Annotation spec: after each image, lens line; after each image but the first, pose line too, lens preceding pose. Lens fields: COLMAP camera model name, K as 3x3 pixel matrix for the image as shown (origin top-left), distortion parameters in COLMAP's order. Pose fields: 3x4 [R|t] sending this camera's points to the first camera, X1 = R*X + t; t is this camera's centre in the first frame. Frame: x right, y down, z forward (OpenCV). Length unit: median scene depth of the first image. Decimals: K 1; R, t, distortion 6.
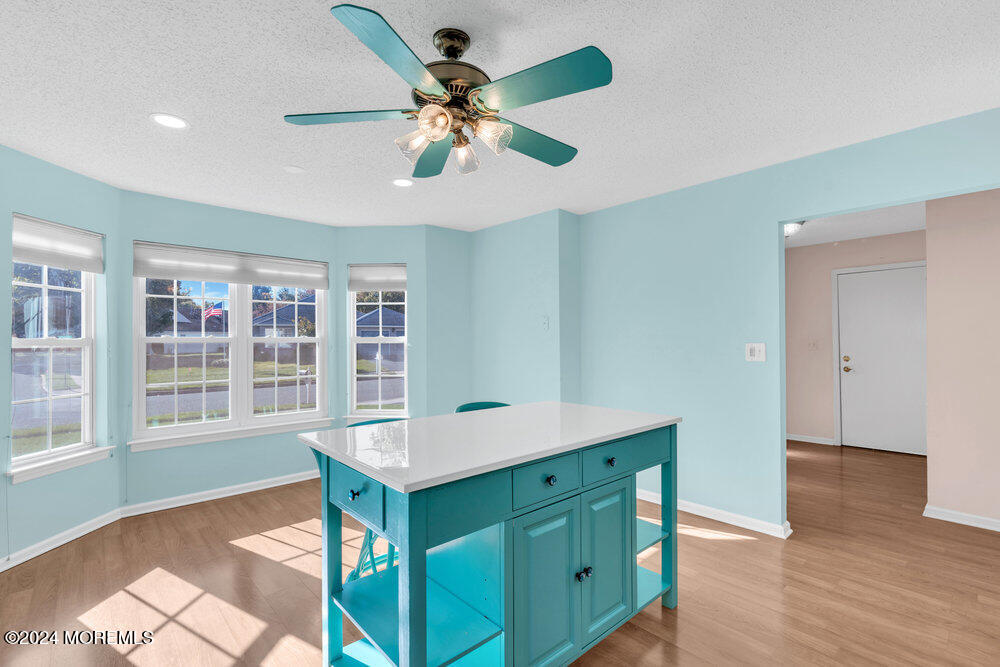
lens RADIAL K [[453.9, 0, 494.8], [0, 453.9, 339.9], [0, 0, 1]] dist [-0.002259, -0.000052]
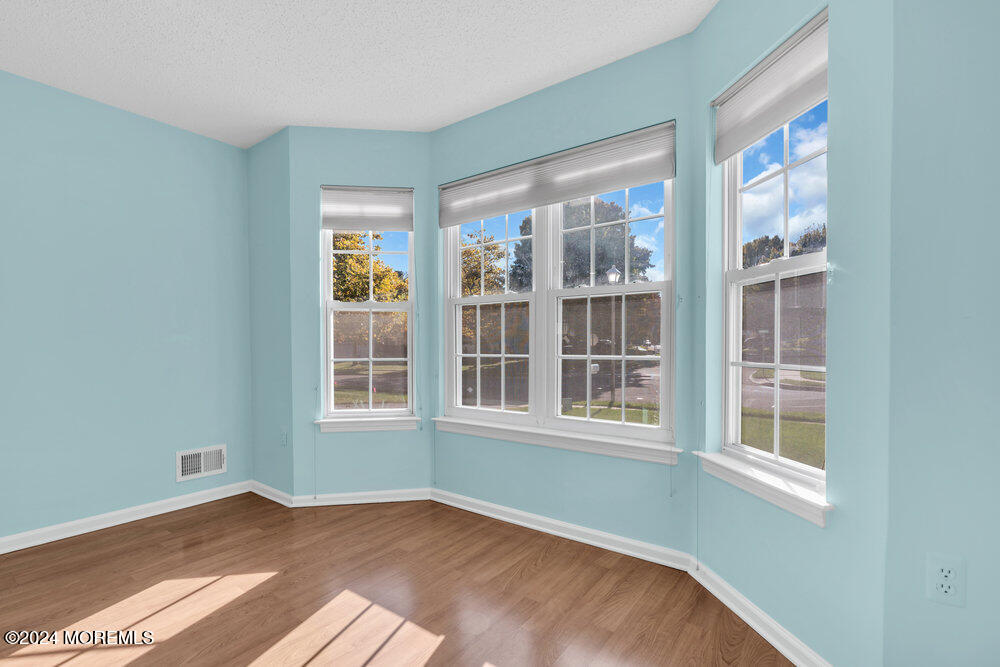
lens RADIAL K [[453.9, 0, 494.8], [0, 453.9, 339.9], [0, 0, 1]] dist [-0.002259, -0.000052]
pose [[0.183665, 0.005664, -0.982973, 0.082320], [0.003901, 0.999971, 0.006490, 0.071654], [0.982981, -0.005027, 0.183637, 0.973764]]
